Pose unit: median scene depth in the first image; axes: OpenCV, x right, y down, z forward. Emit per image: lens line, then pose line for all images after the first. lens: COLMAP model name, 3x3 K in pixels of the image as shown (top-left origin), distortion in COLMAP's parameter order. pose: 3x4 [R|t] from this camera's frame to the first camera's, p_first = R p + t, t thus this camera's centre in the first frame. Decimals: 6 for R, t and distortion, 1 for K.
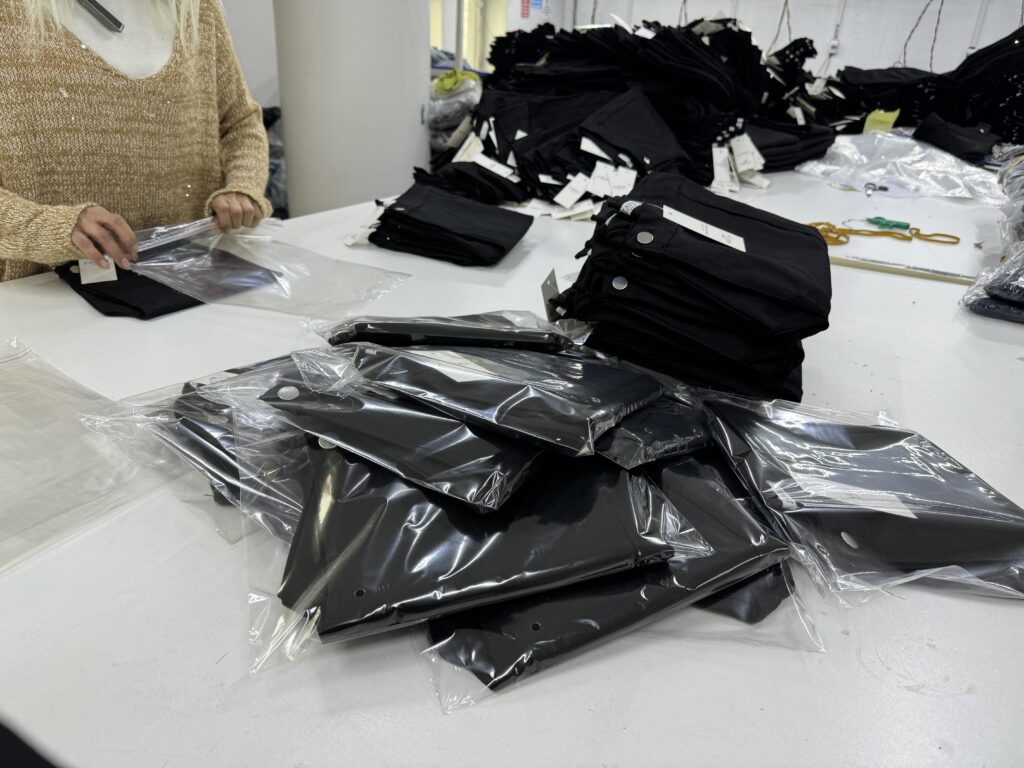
lens RADIAL K [[712.1, 0, 511.9], [0, 712.1, 383.8], [0, 0, 1]] dist [-0.001974, -0.000688]
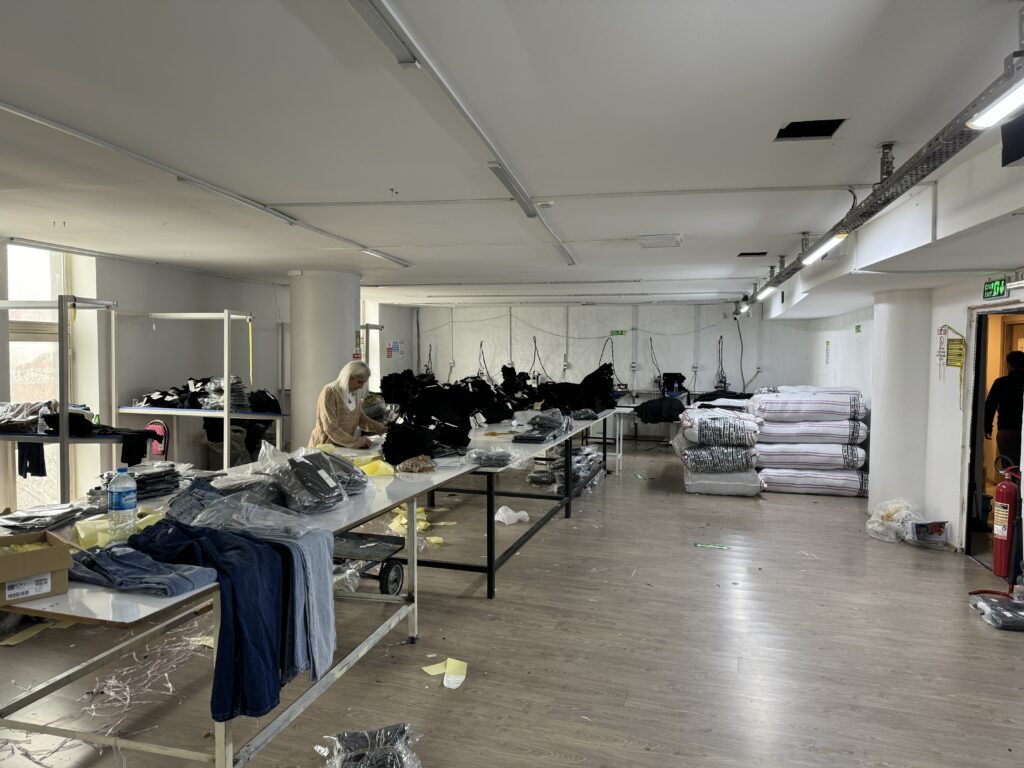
lens RADIAL K [[712.1, 0, 510.2], [0, 712.1, 386.5], [0, 0, 1]] dist [-0.001974, -0.000688]
pose [[0.976004, -0.063078, 0.208415, -0.155458], [0.138051, 0.919432, -0.368221, 0.547708], [-0.168396, 0.388157, 0.906078, -1.462889]]
